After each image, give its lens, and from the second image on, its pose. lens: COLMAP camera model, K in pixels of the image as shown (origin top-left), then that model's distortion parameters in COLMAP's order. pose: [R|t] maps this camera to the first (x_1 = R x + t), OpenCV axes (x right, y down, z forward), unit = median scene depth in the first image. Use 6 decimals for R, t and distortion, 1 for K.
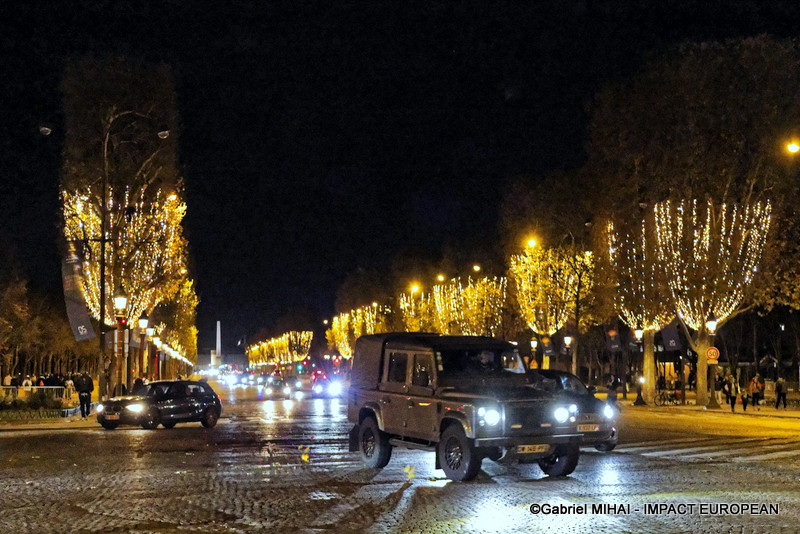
lens RADIAL K [[1643.1, 0, 400.8], [0, 1643.1, 269.0], [0, 0, 1]] dist [-0.695439, 0.000000]
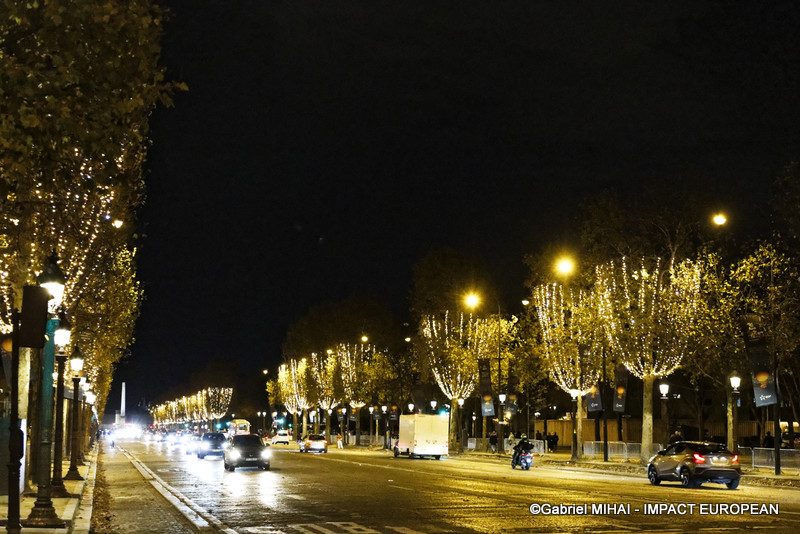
lens RADIAL K [[1375.3, 0, 401.0], [0, 1375.3, 268.2], [0, 0, 1]] dist [-0.038690, 0.000000]
pose [[0.995845, 0.023092, 0.088082, -0.027571], [-0.018052, 0.998177, -0.057595, 0.012567], [-0.089252, 0.055765, 0.994447, 0.187789]]
